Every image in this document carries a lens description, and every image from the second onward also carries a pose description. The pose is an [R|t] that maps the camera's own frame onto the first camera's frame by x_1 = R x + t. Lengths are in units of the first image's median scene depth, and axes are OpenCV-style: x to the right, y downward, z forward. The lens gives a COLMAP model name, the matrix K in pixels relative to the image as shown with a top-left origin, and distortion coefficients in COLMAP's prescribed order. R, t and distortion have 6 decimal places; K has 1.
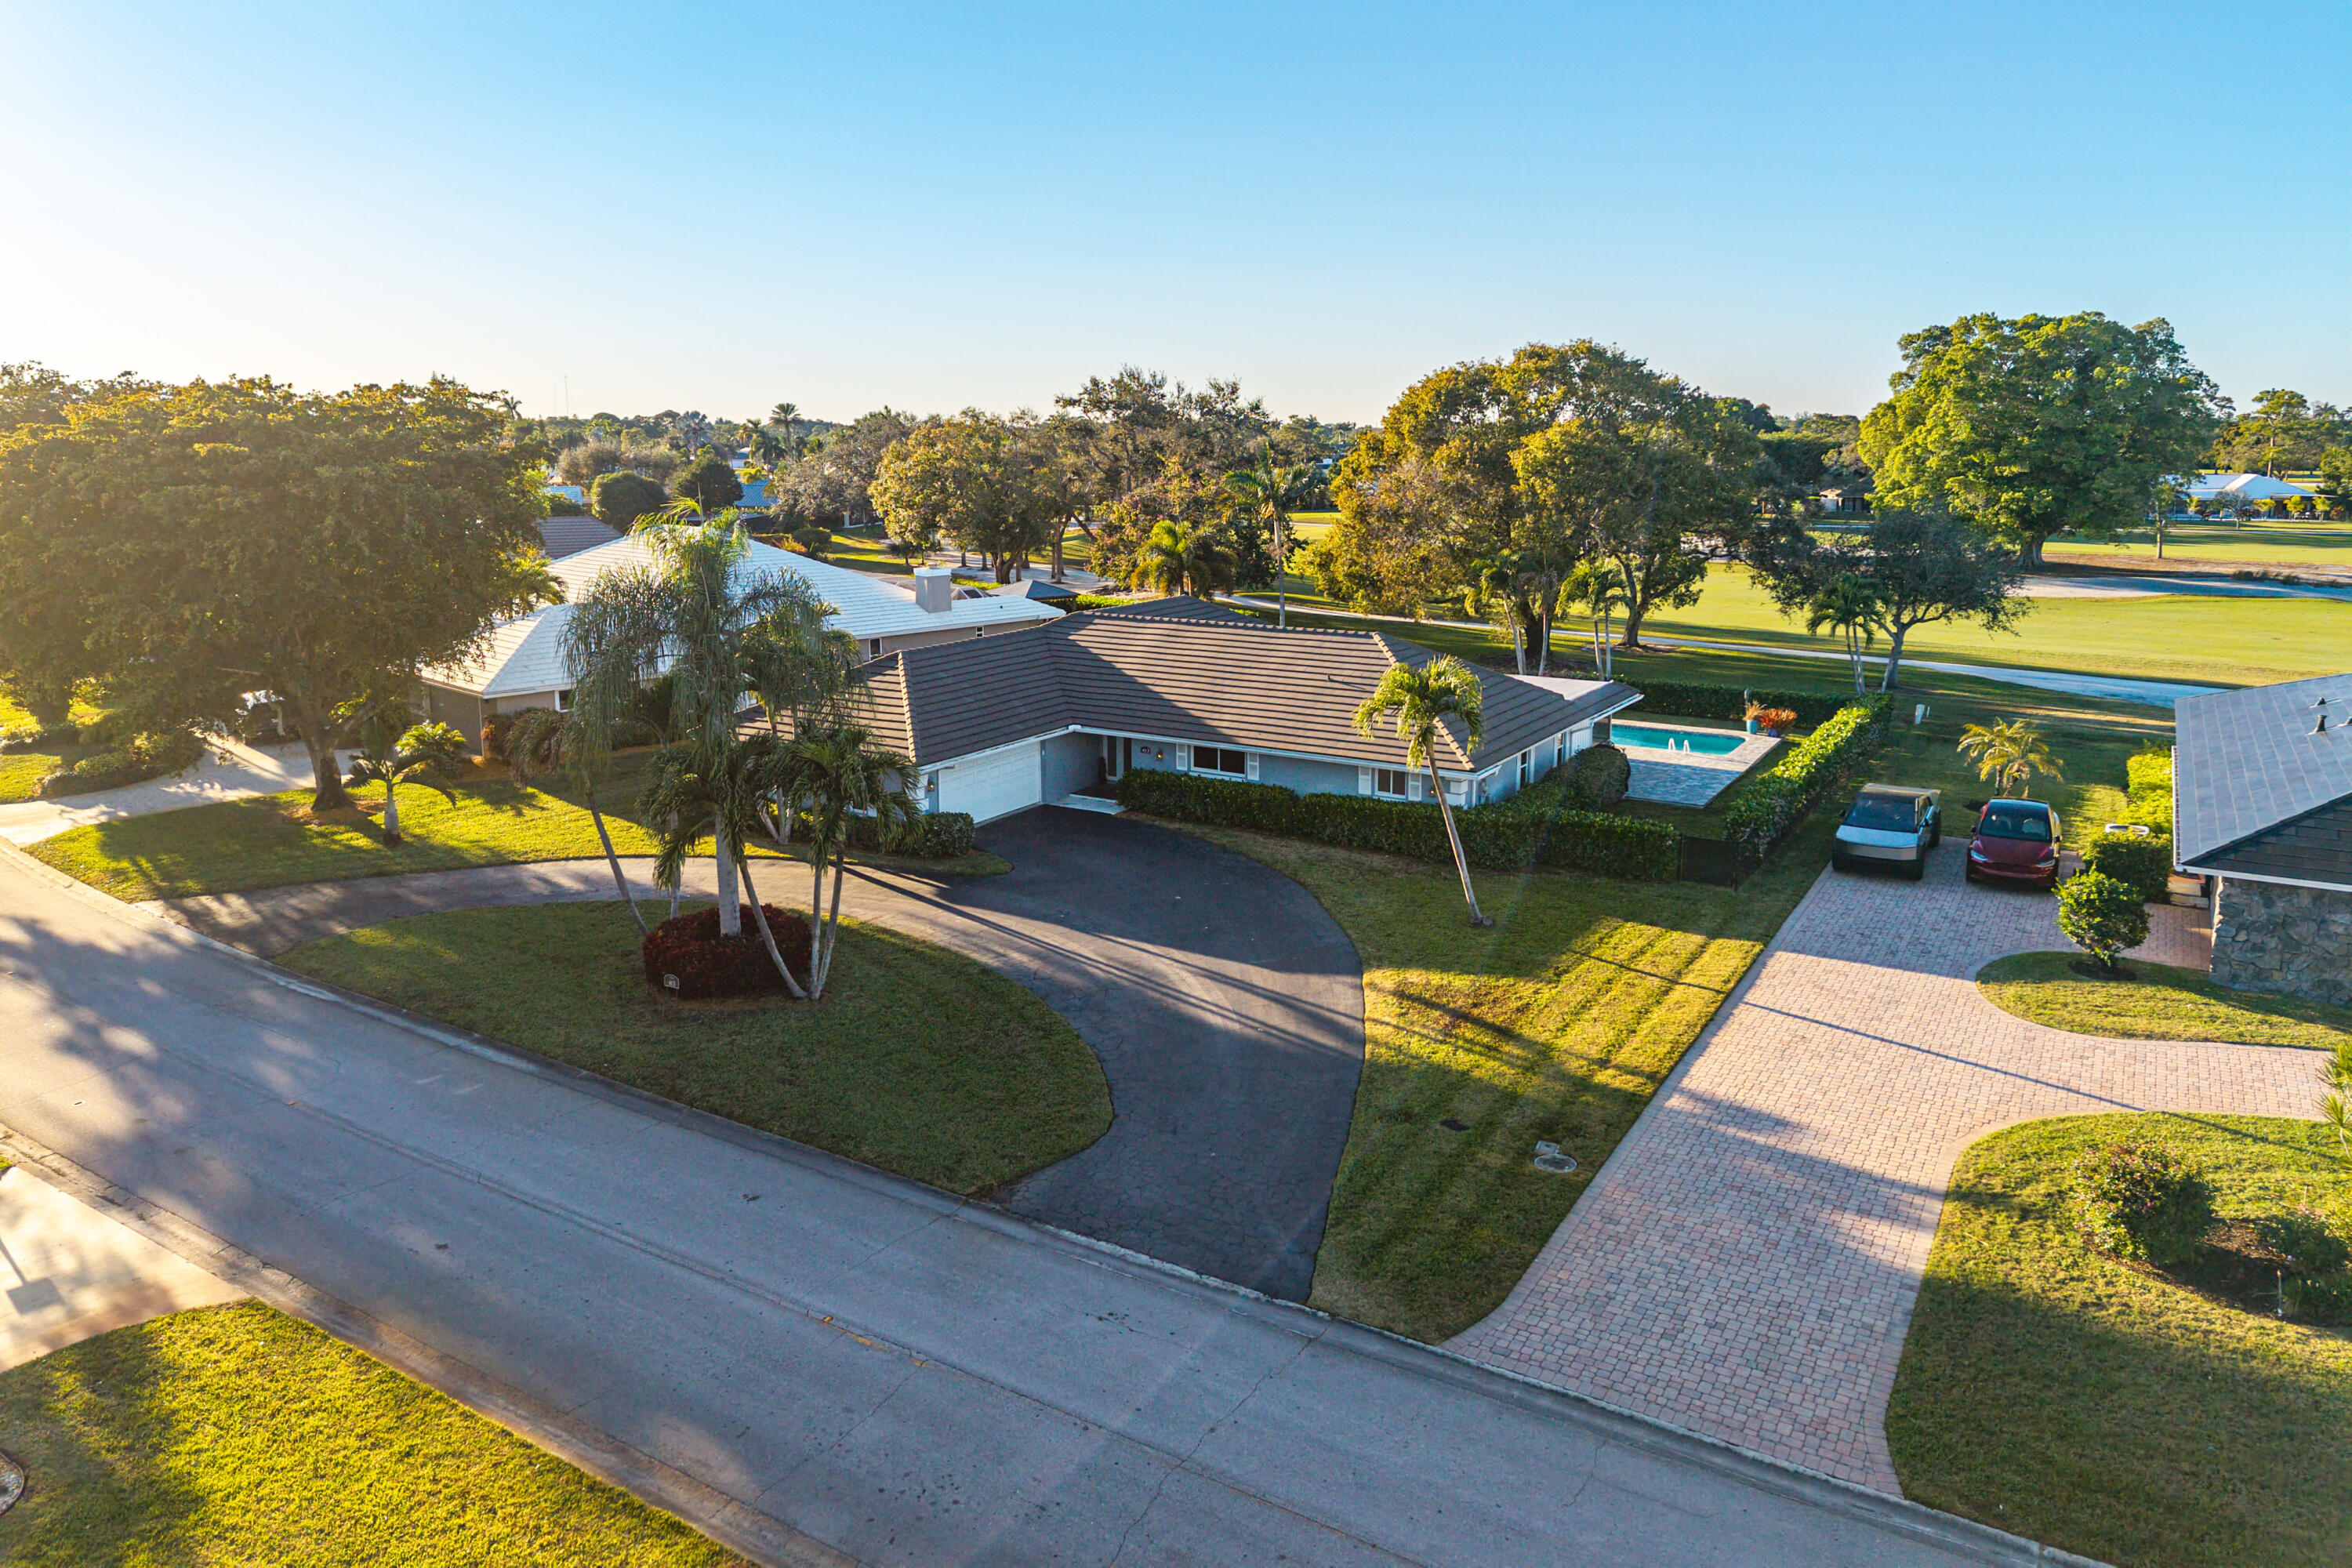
lens RADIAL K [[1564.8, 0, 1176.0], [0, 1564.8, 784.0], [0, 0, 1]] dist [0.069006, -0.121691]
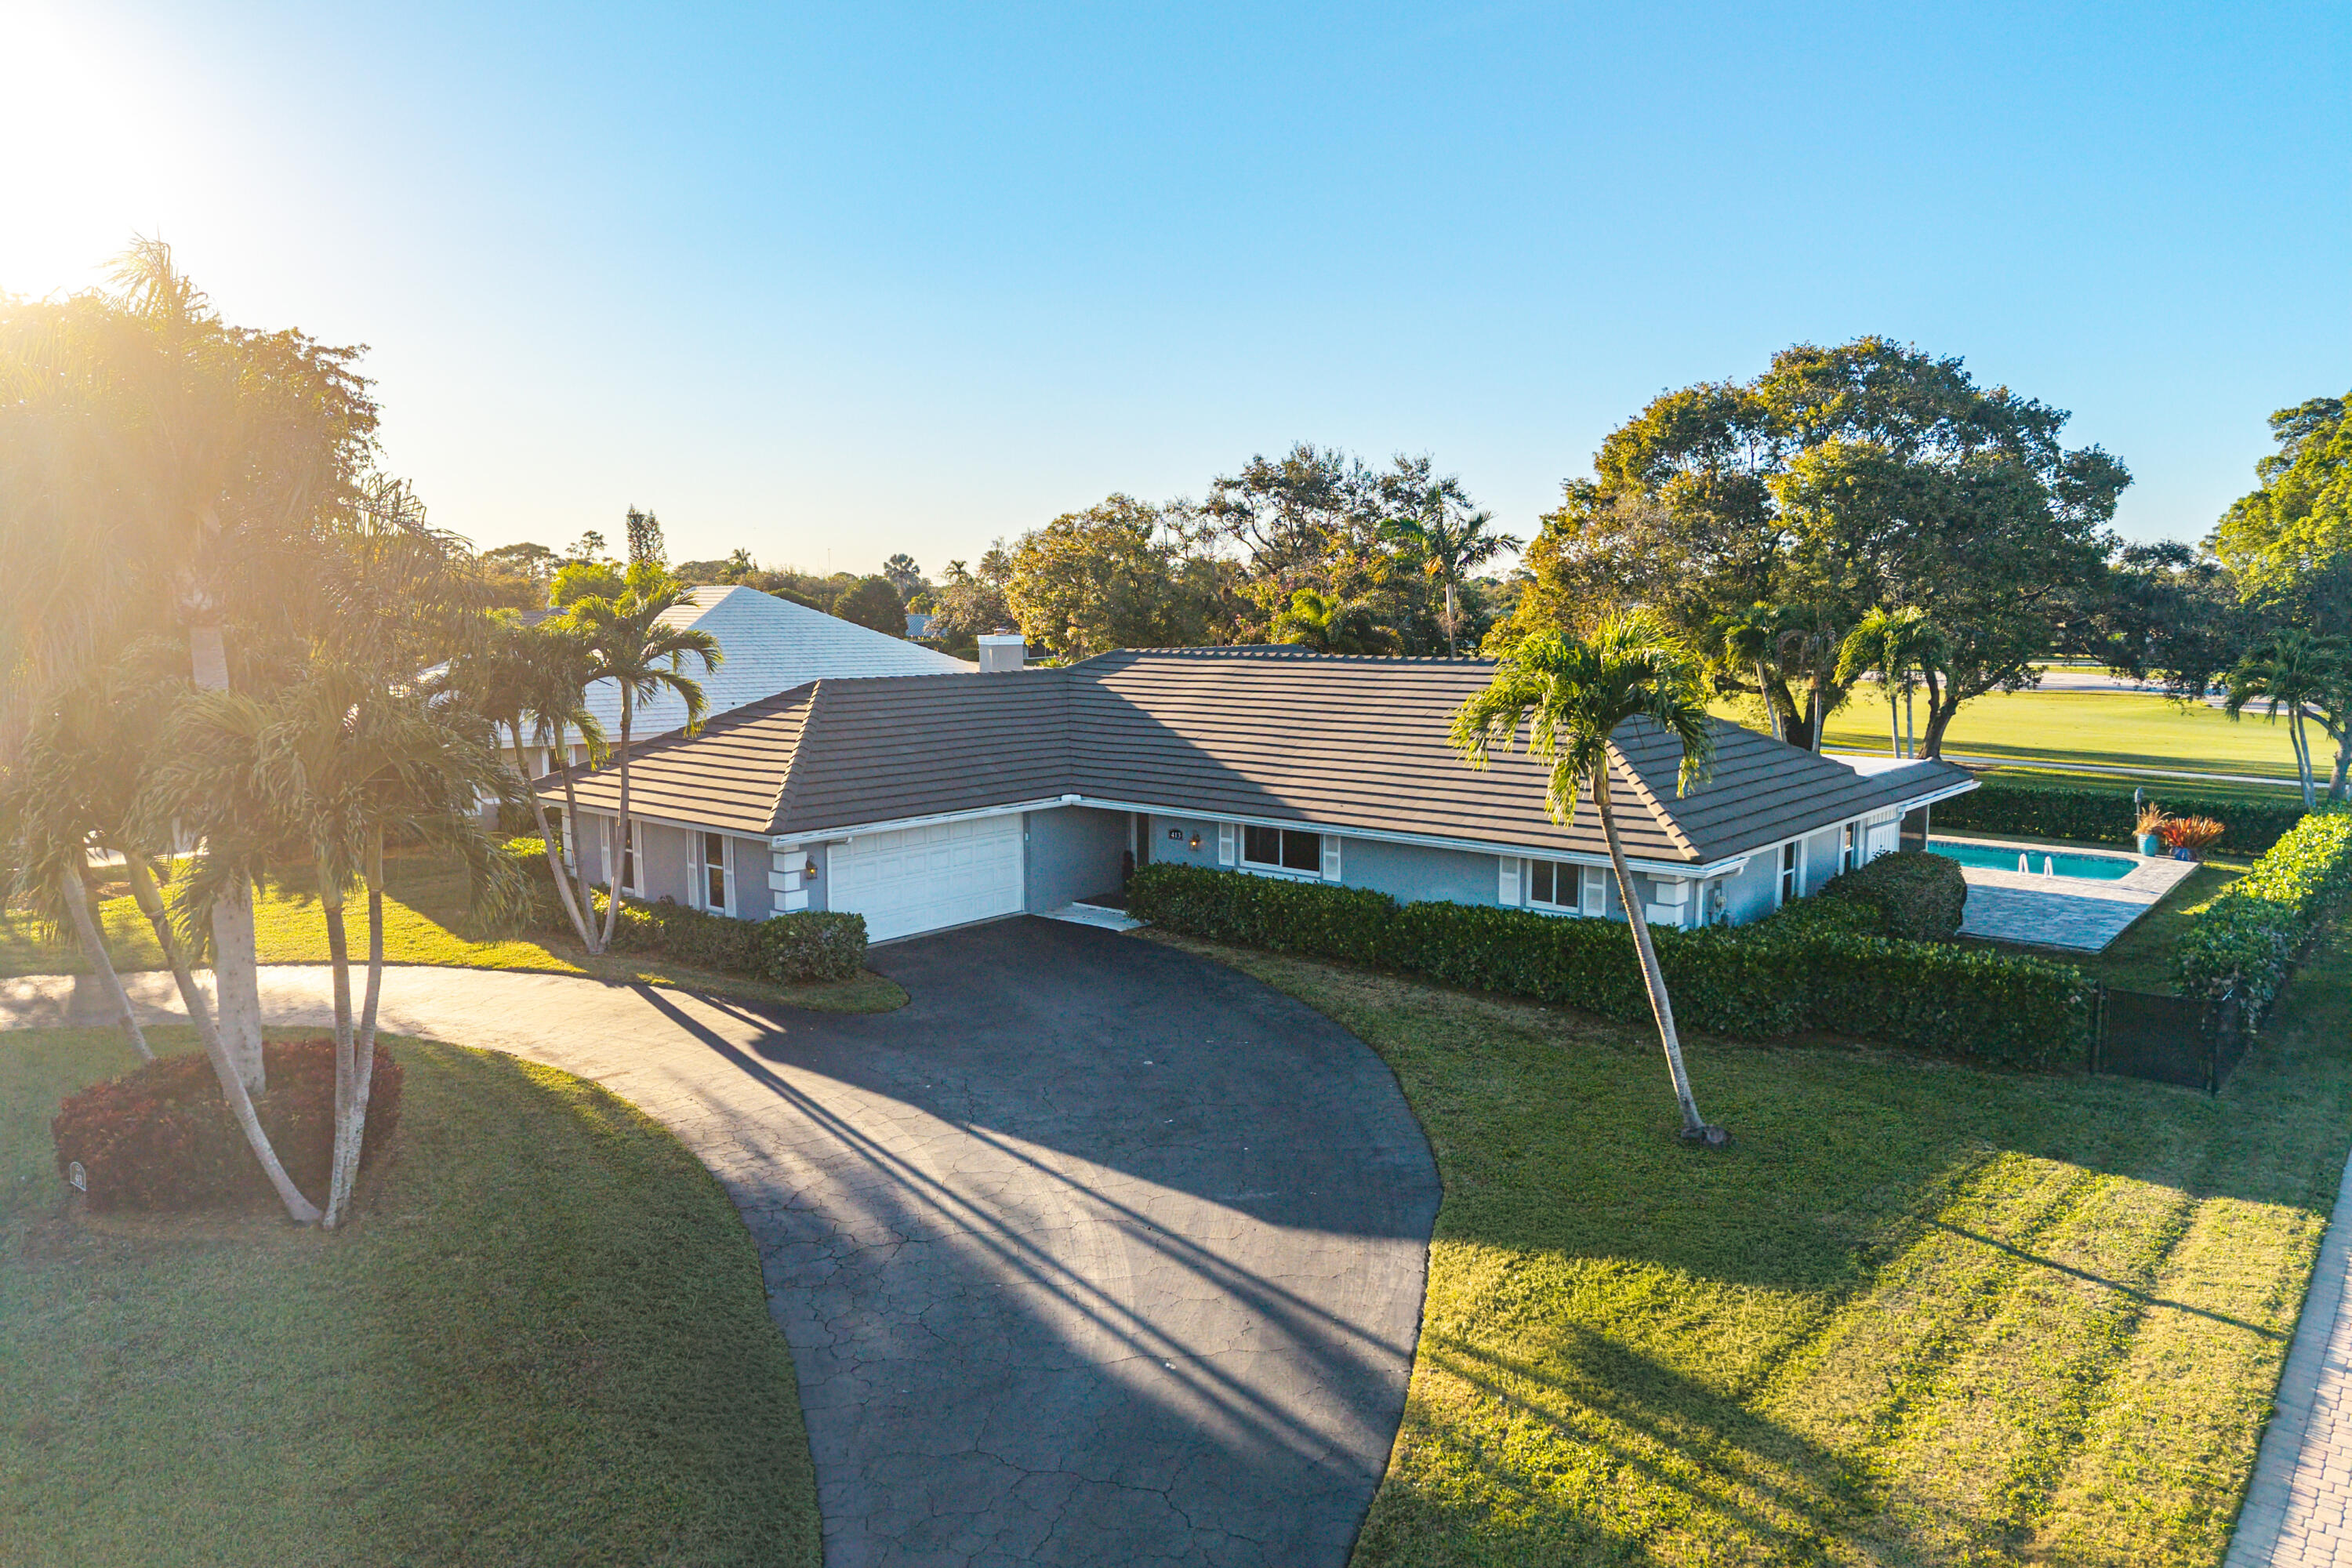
lens RADIAL K [[1539.7, 0, 1171.1], [0, 1539.7, 851.0], [0, 0, 1]] dist [0.000623, -0.000121]
pose [[0.987137, 0.022396, -0.158299, 0.087290], [-0.033124, 0.997305, -0.065465, 0.029390], [0.156406, 0.069866, 0.985219, 0.409418]]
